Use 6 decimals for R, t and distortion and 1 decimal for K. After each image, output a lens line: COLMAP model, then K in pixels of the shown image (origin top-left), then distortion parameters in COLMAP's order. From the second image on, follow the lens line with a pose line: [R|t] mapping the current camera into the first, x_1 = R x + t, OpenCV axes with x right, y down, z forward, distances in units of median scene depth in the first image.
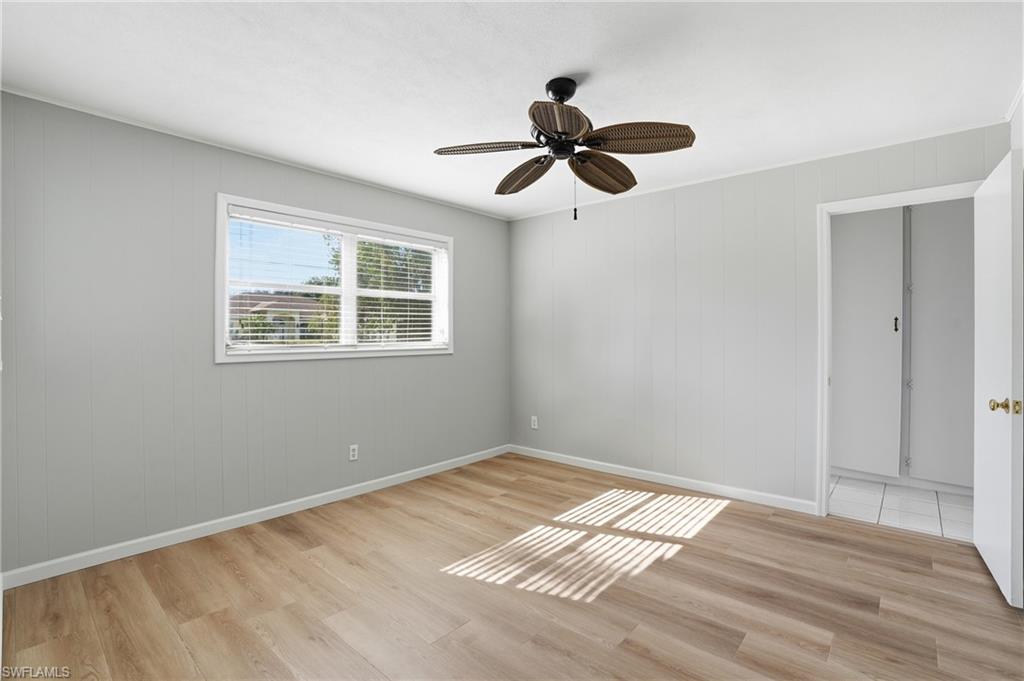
lens RADIAL K [[480.3, 0, 512.3], [0, 480.3, 337.4], [0, 0, 1]] dist [-0.047595, 0.011949]
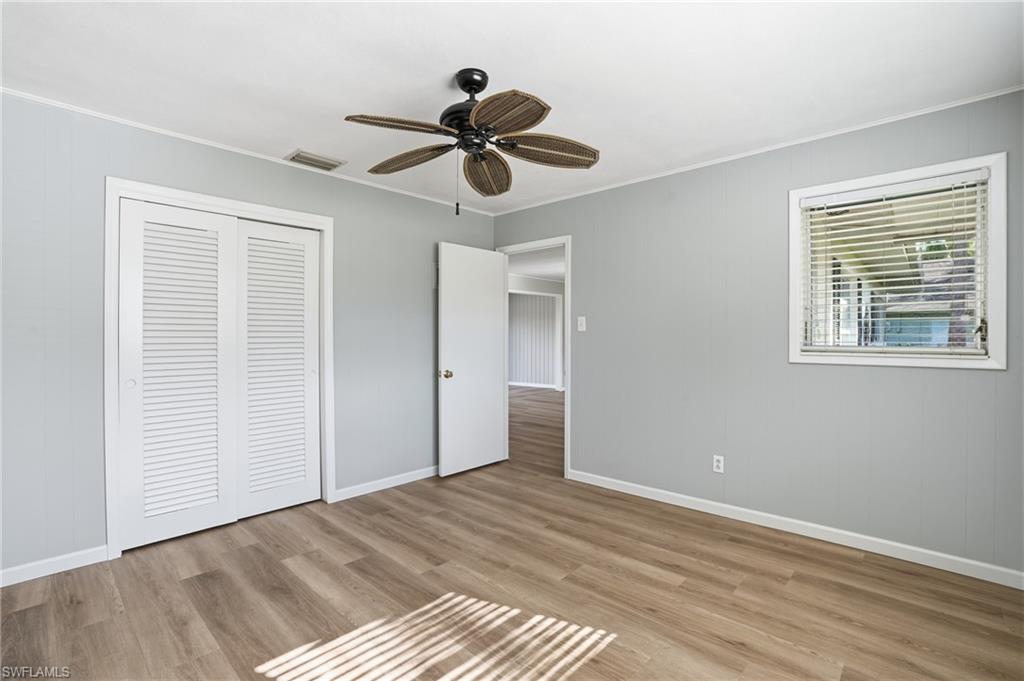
lens RADIAL K [[480.3, 0, 512.7], [0, 480.3, 339.8], [0, 0, 1]] dist [-0.047595, 0.011949]
pose [[-0.999734, 0.000087, 0.023075, 0.001479], [0.000380, 0.999919, 0.012692, -0.007455], [-0.023072, 0.012698, -0.999653, 1.875155]]
